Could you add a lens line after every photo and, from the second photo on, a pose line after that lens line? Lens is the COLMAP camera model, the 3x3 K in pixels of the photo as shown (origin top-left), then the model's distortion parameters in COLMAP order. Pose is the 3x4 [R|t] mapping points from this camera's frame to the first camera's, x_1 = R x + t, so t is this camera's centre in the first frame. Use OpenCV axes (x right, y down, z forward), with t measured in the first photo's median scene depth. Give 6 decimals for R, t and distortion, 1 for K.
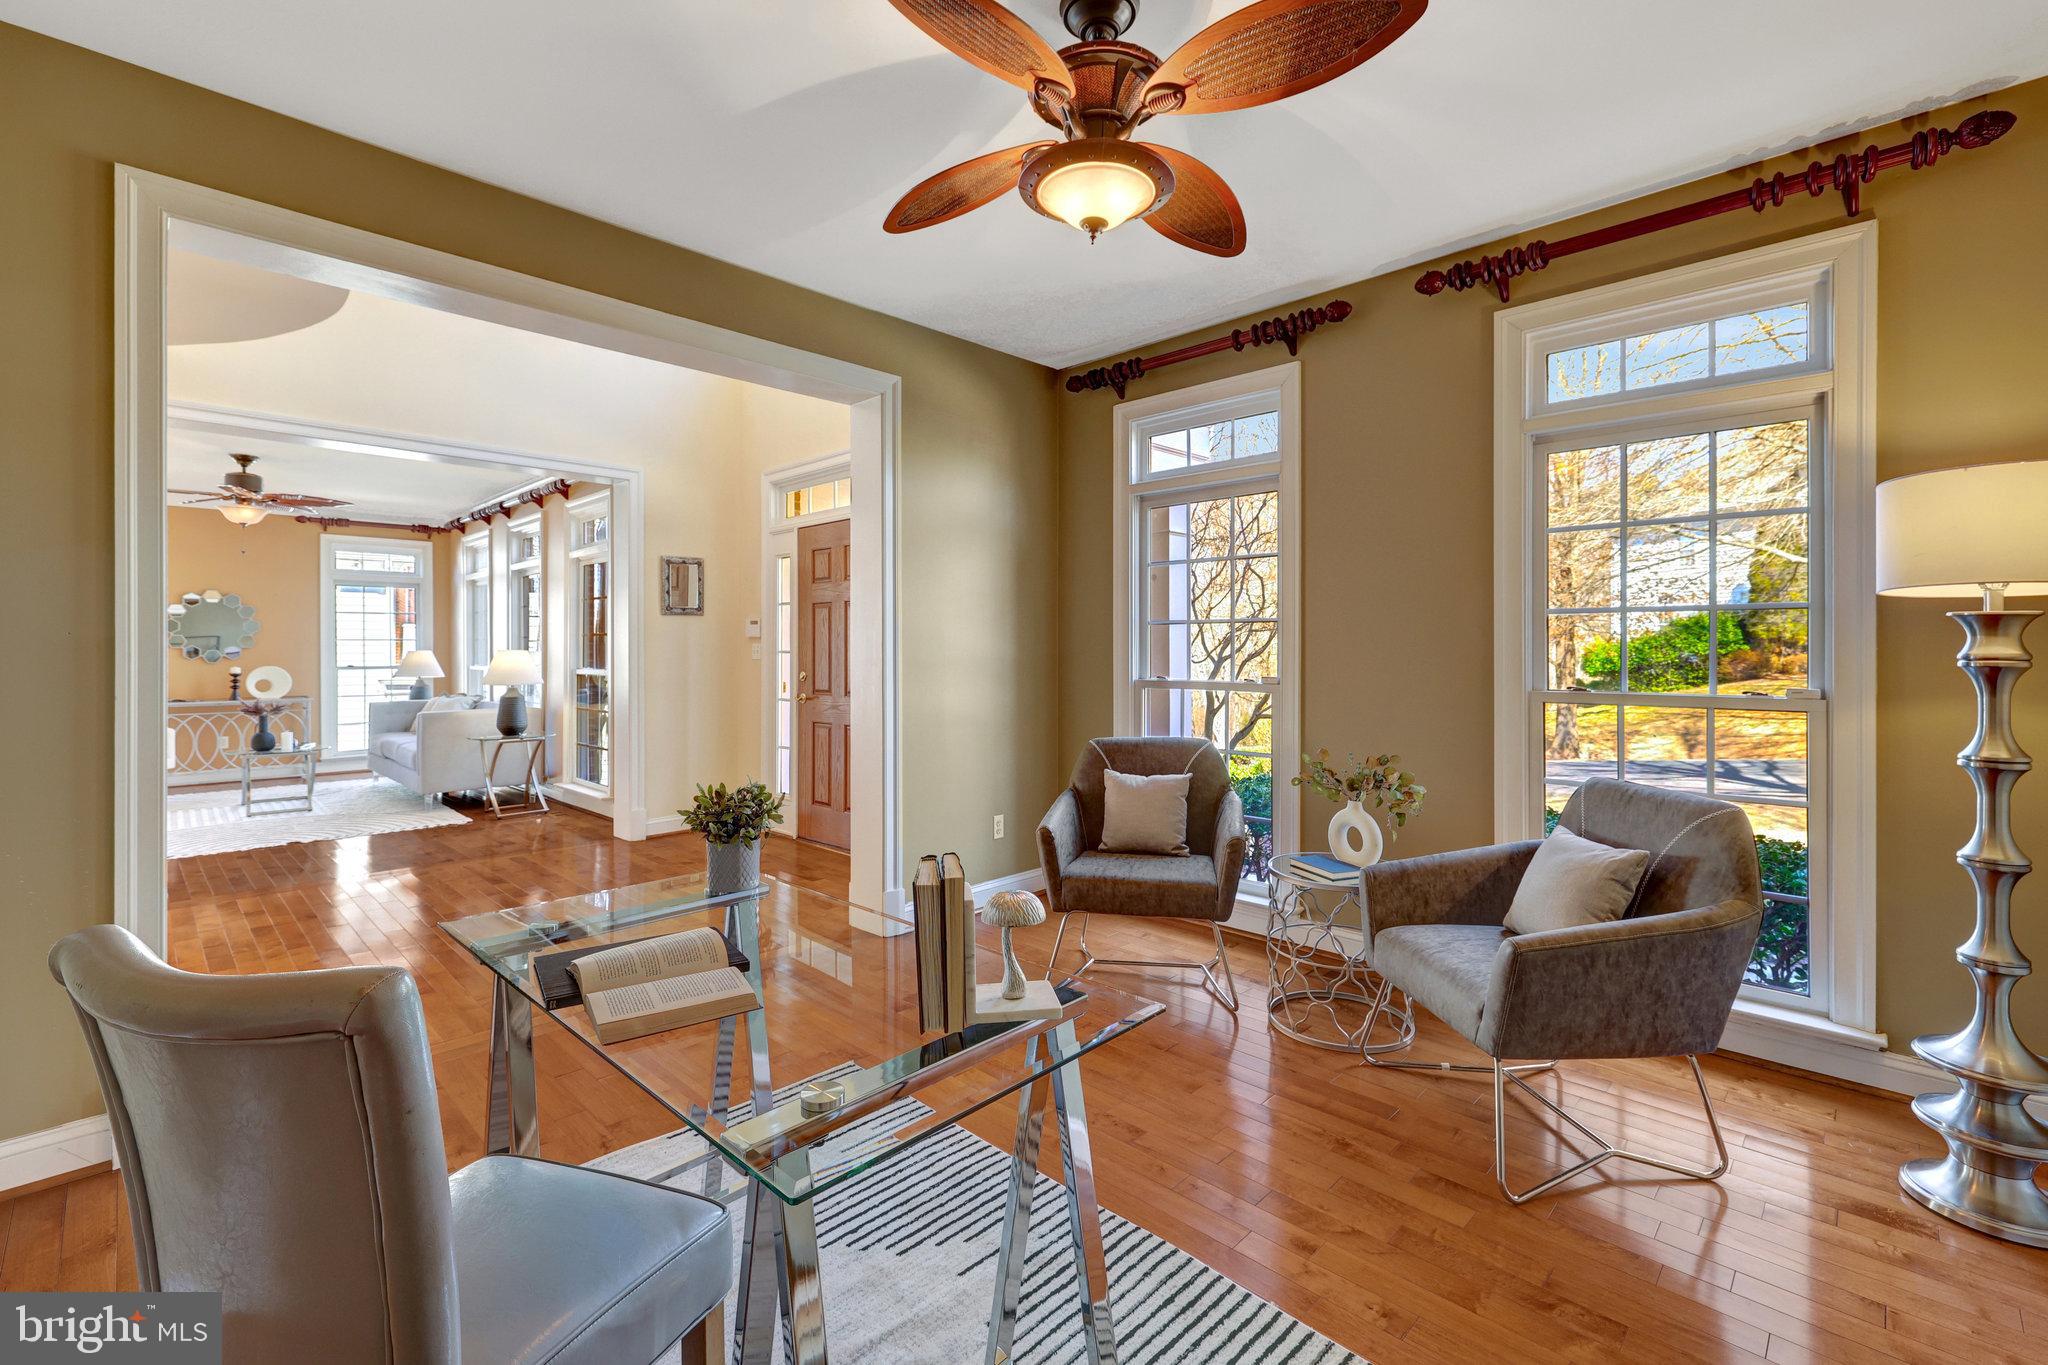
lens RADIAL K [[875.4, 0, 1014.6], [0, 875.4, 657.4], [0, 0, 1]] dist [0.002035, 0.000217]
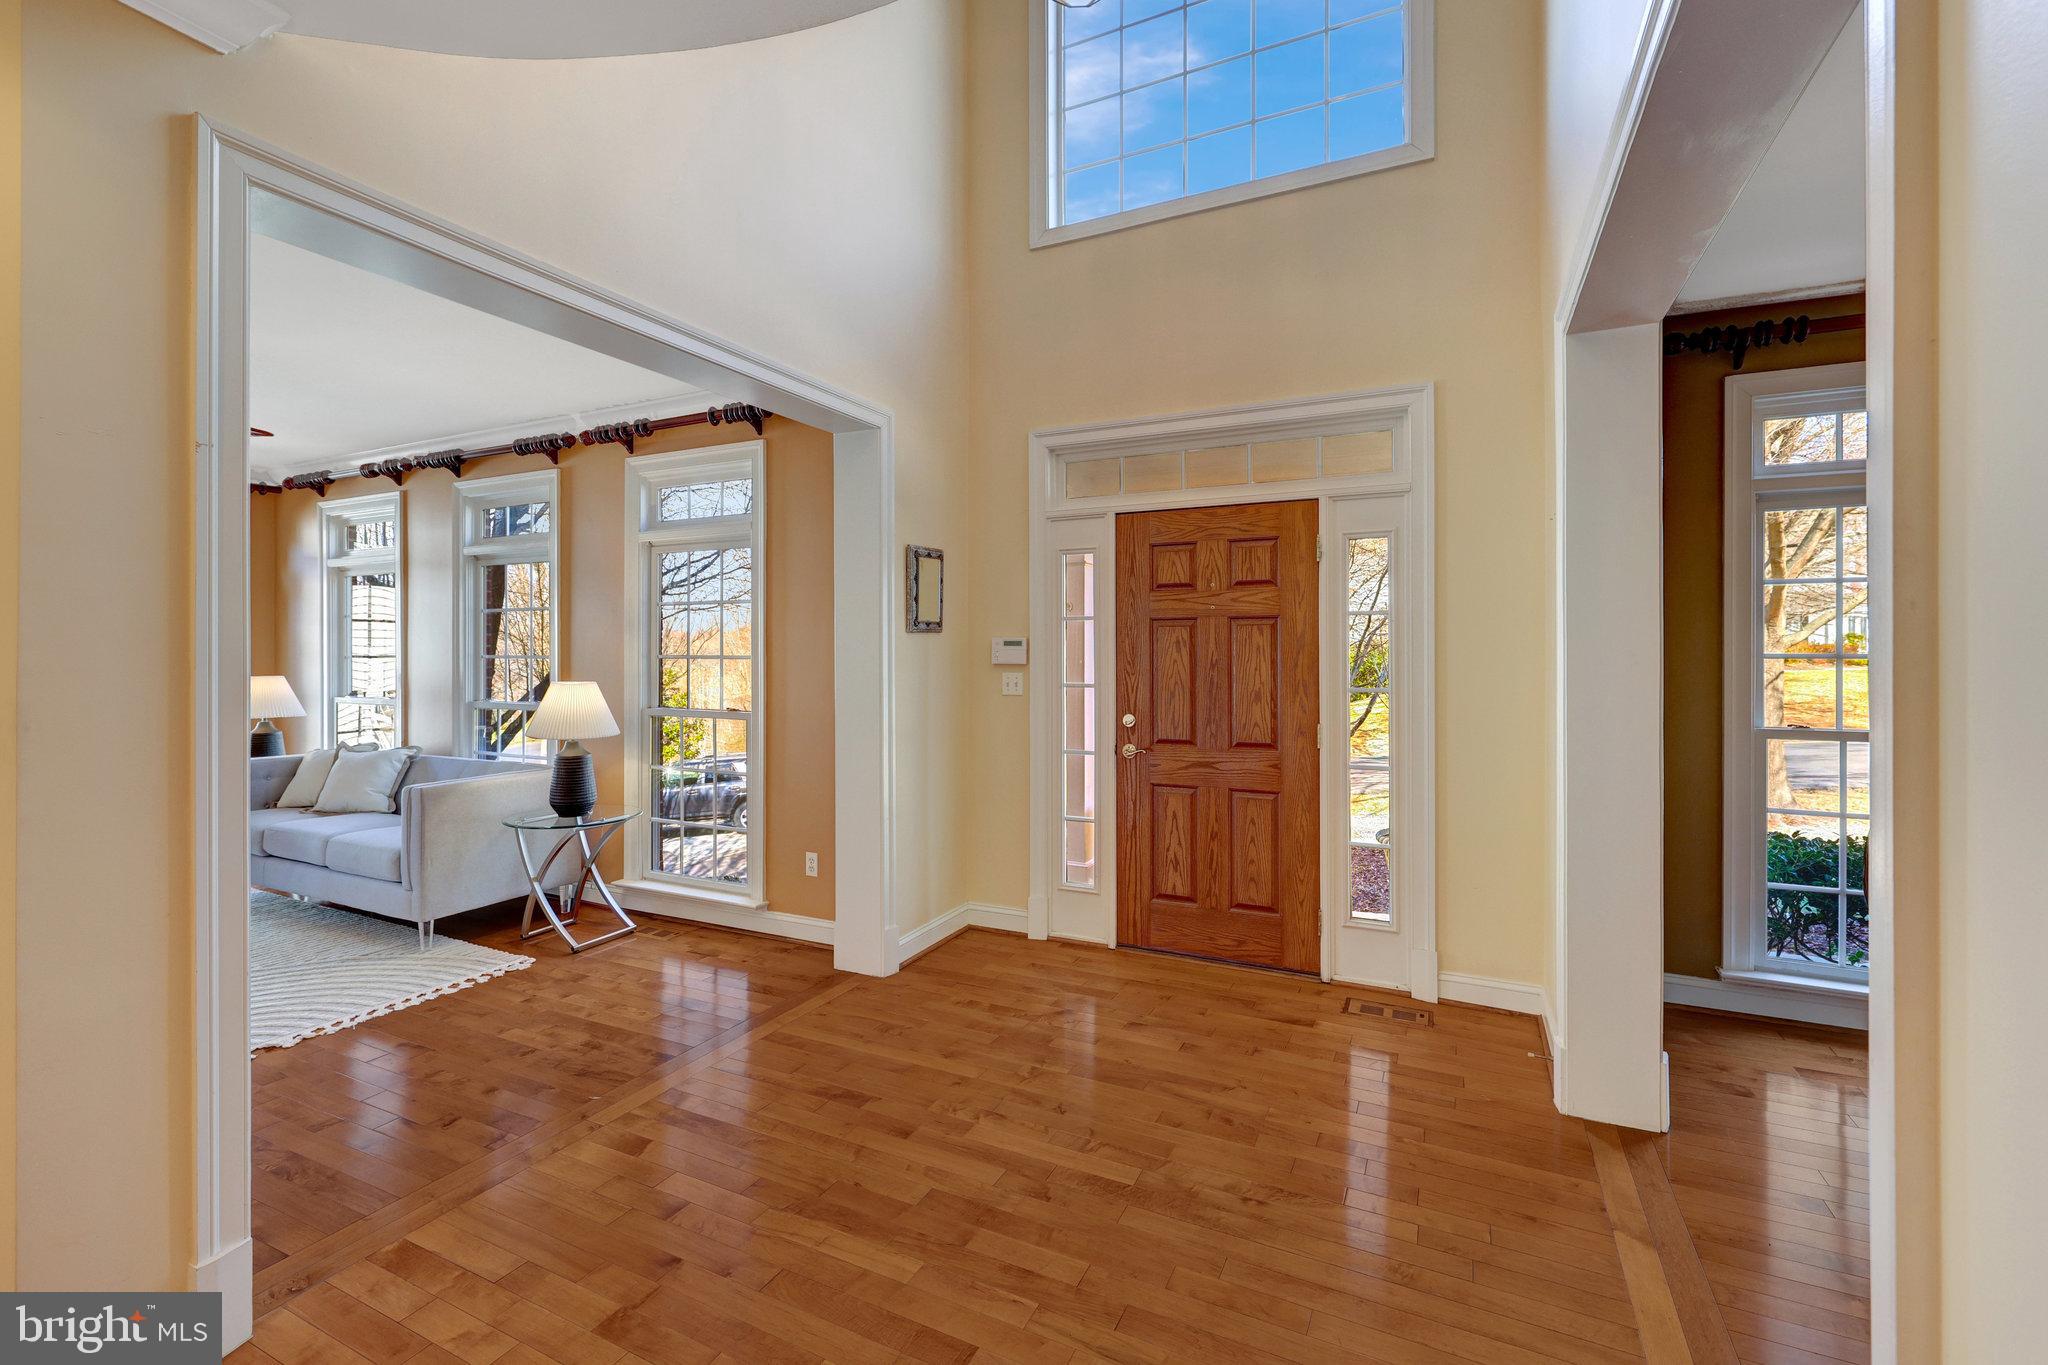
lens RADIAL K [[898.3, 0, 1014.6], [0, 898.3, 661.4], [0, 0, 1]] dist [-0.000479, -0.000077]
pose [[0.949938, 0.004569, 0.312405, -0.539947], [-0.001127, 0.999937, -0.011196, -0.017362], [-0.312436, 0.010283, 0.949883, 0.318495]]
